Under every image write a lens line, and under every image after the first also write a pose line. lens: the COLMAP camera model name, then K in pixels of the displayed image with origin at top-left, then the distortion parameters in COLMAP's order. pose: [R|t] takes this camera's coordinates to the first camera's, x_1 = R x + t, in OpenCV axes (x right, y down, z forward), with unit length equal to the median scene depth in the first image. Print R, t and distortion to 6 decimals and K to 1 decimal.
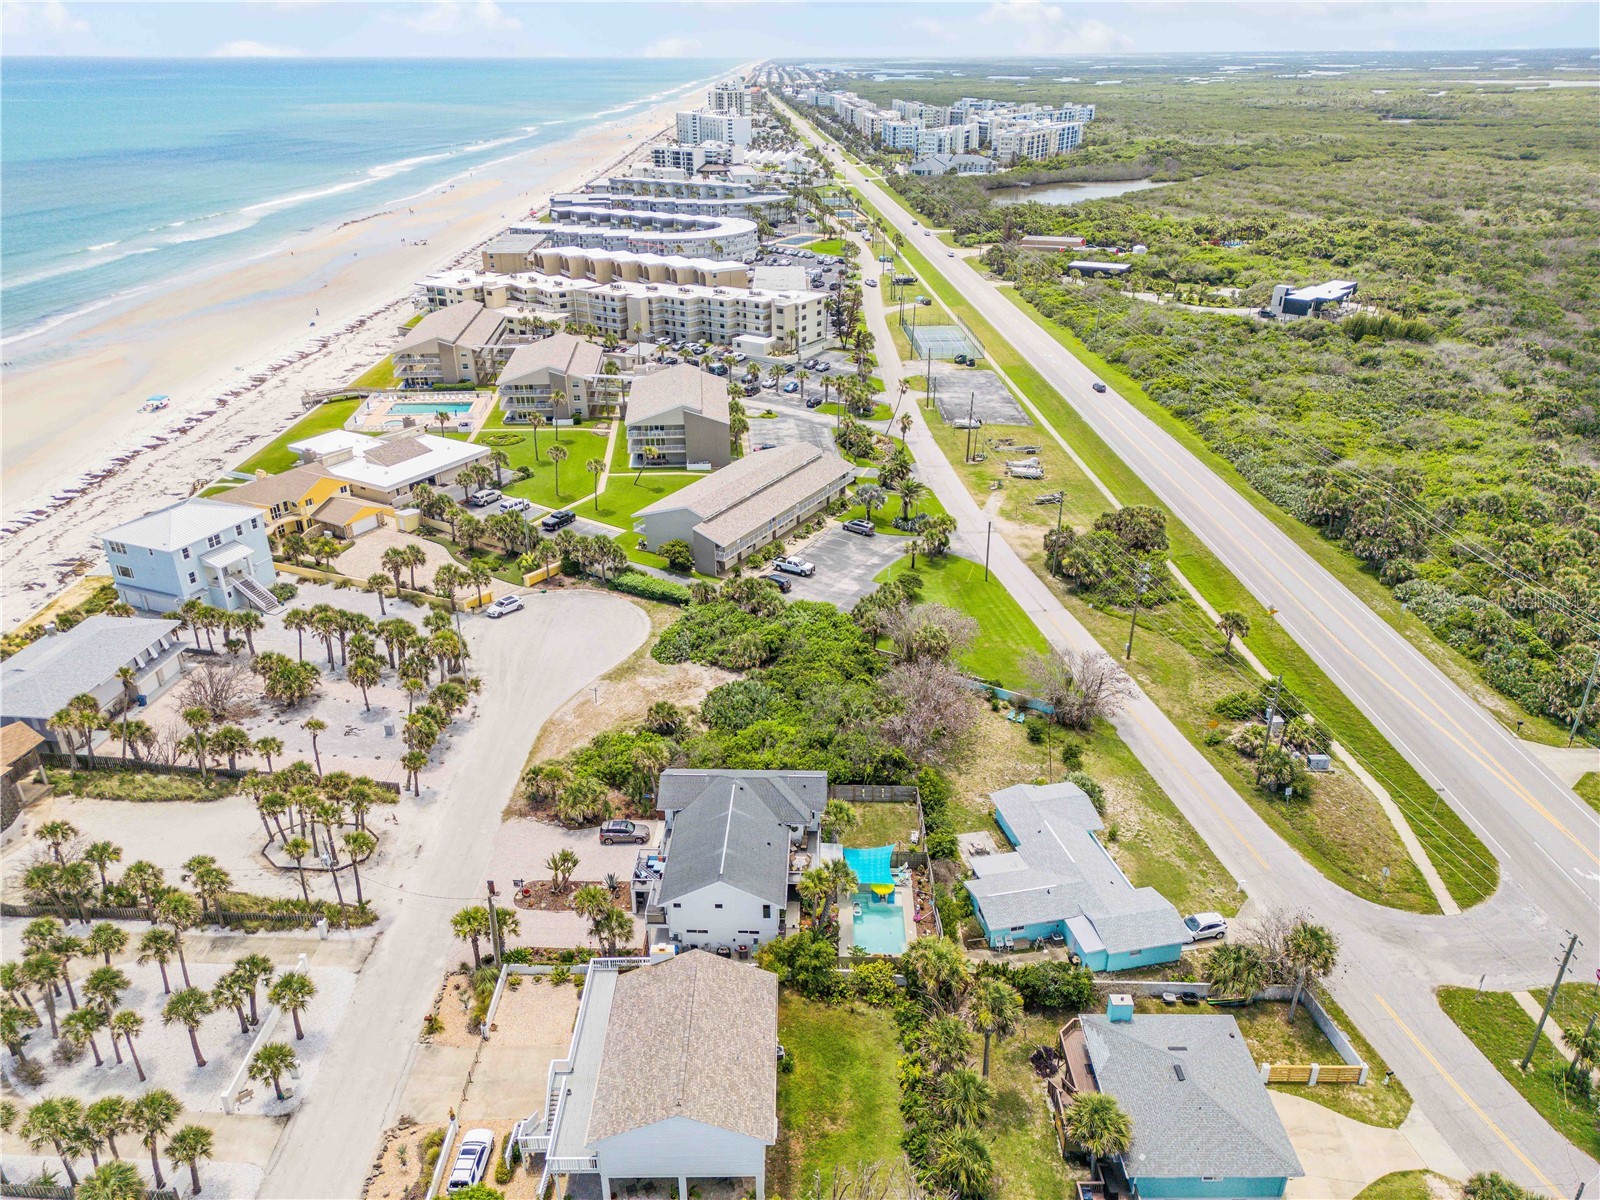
lens RADIAL K [[1119.1, 0, 798.7], [0, 1119.1, 602.9], [0, 0, 1]] dist [0.089871, -0.100593]
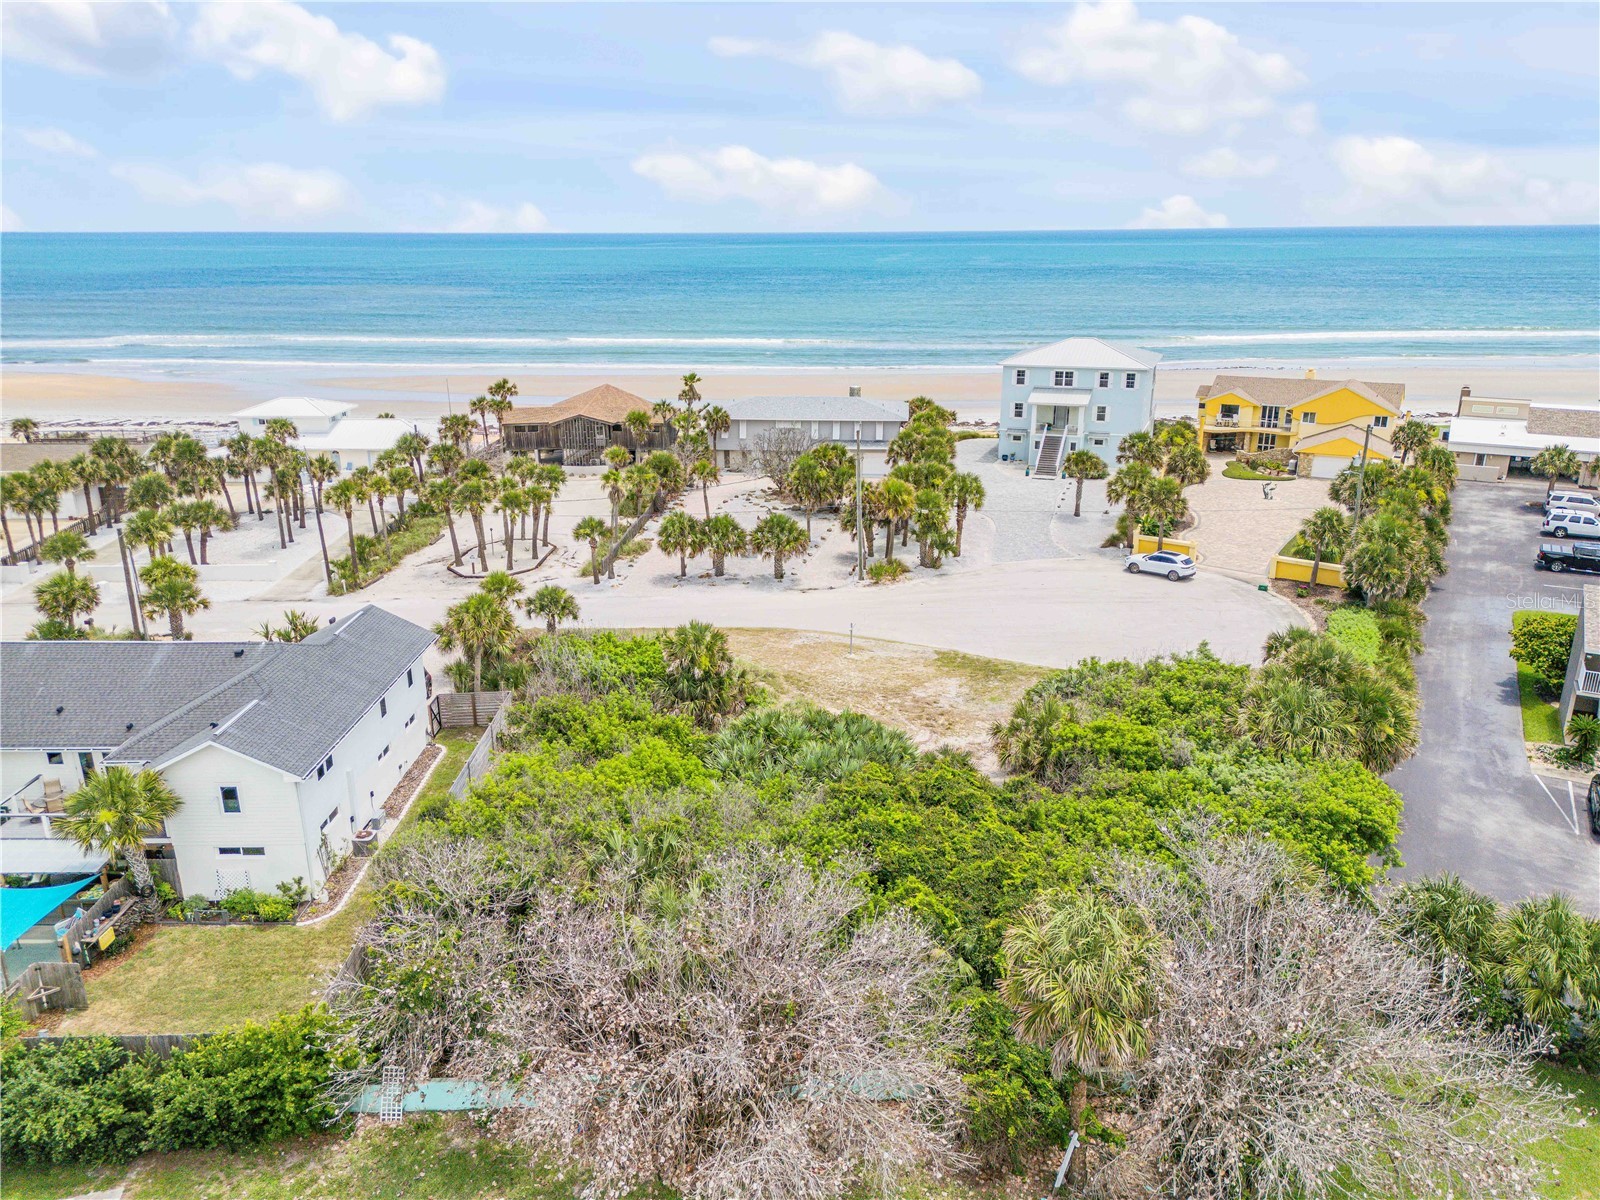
lens RADIAL K [[1119.1, 0, 798.7], [0, 1119.1, 602.9], [0, 0, 1]] dist [0.089871, -0.100593]
pose [[0.018900, 0.318018, -0.947896, 0.230664], [-0.431317, 0.857904, 0.279226, -0.050596], [0.902003, 0.403566, 0.153380, 0.655766]]
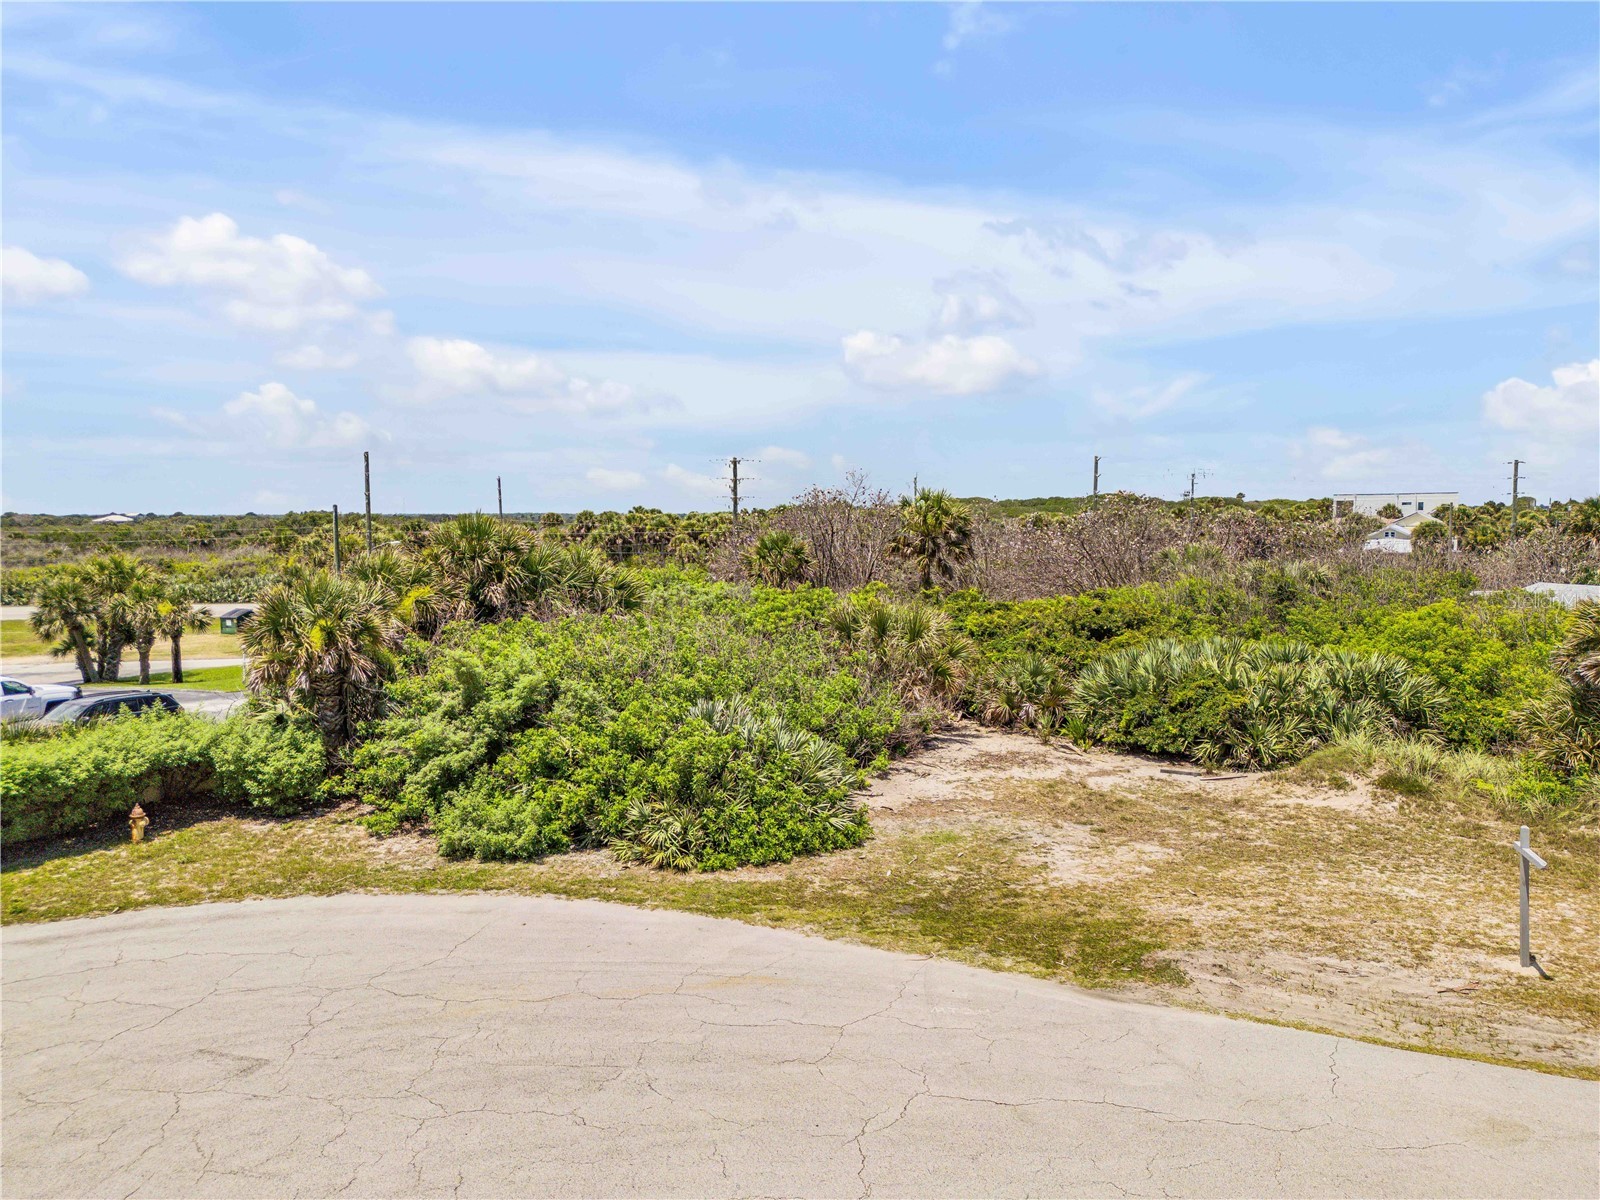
lens RADIAL K [[1119.1, 0, 798.7], [0, 1119.1, 602.9], [0, 0, 1]] dist [0.089871, -0.100593]
pose [[-0.014714, -0.072044, 0.997293, -0.226184], [0.442197, 0.894094, 0.071113, 0.004675], [-0.896797, 0.442046, 0.018702, 0.779134]]
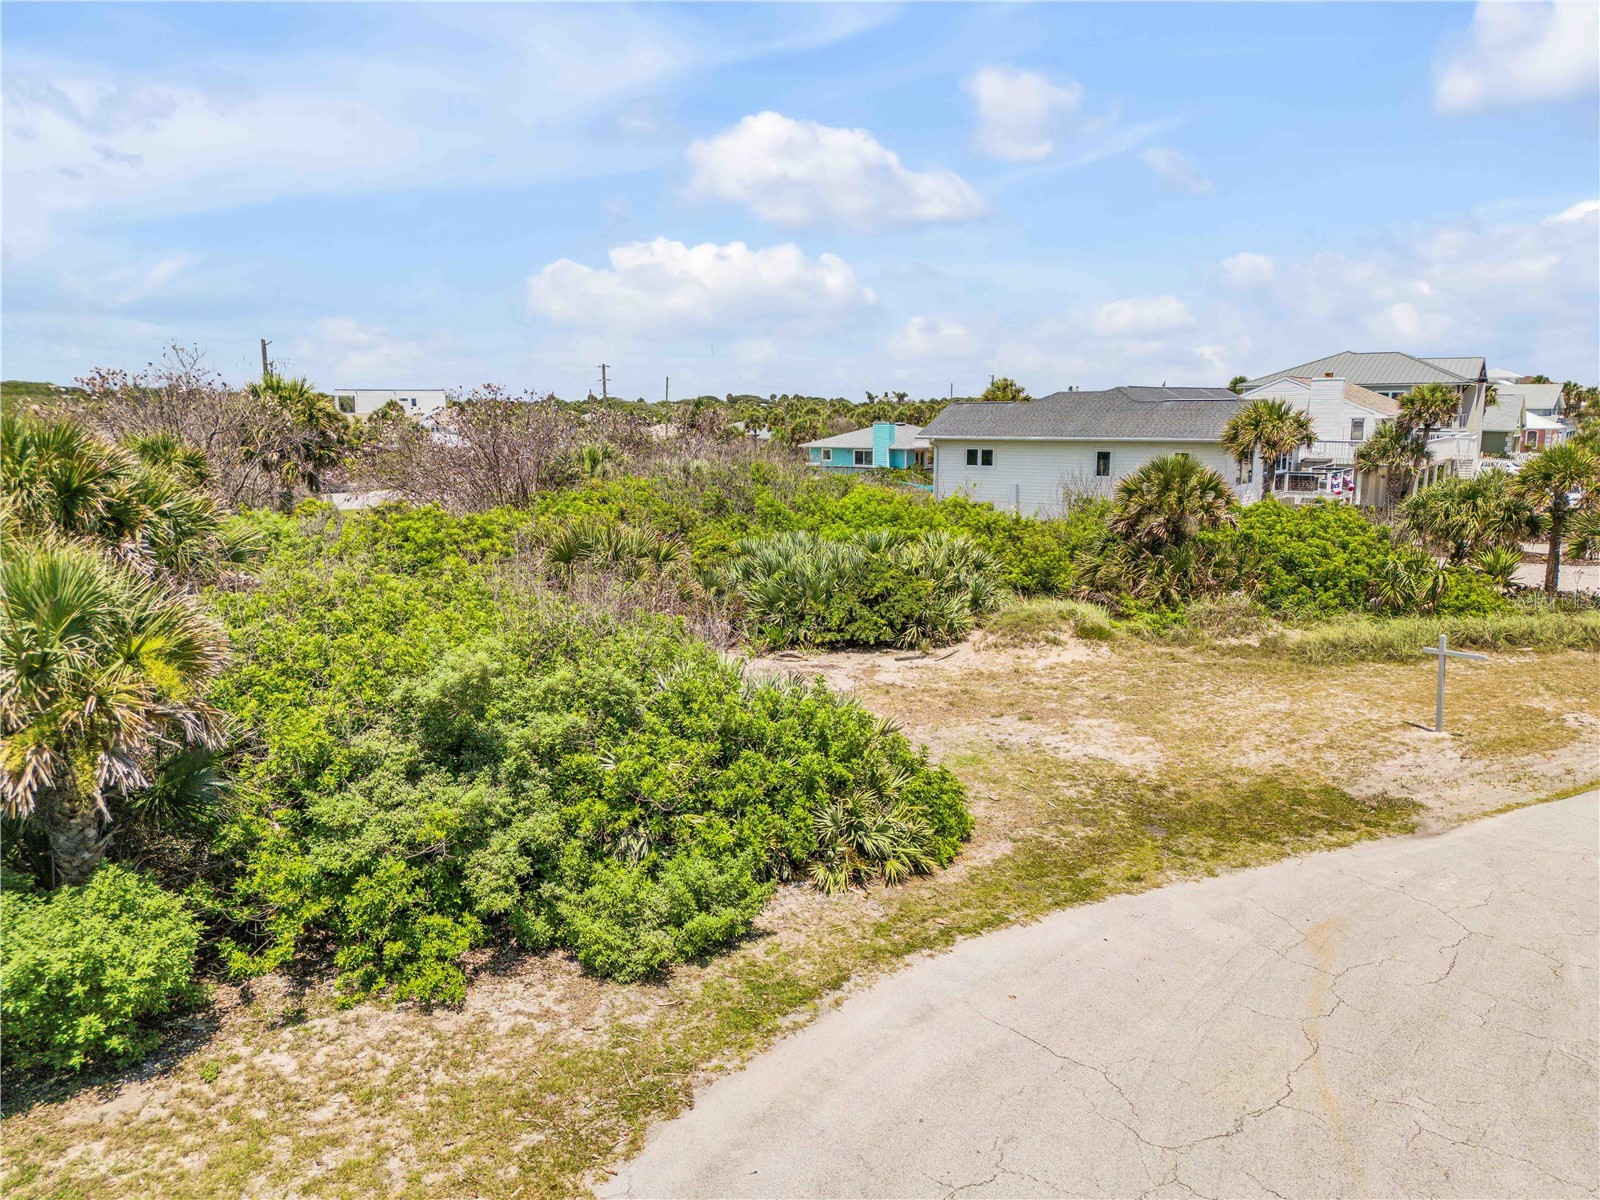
lens RADIAL K [[1119.1, 0, 798.7], [0, 1119.1, 602.9], [0, 0, 1]] dist [0.089871, -0.100593]
pose [[-0.798484, -0.096757, 0.594190, -0.151859], [0.268487, 0.826174, 0.495330, -0.035648], [-0.538830, 0.555045, -0.633708, 0.859665]]
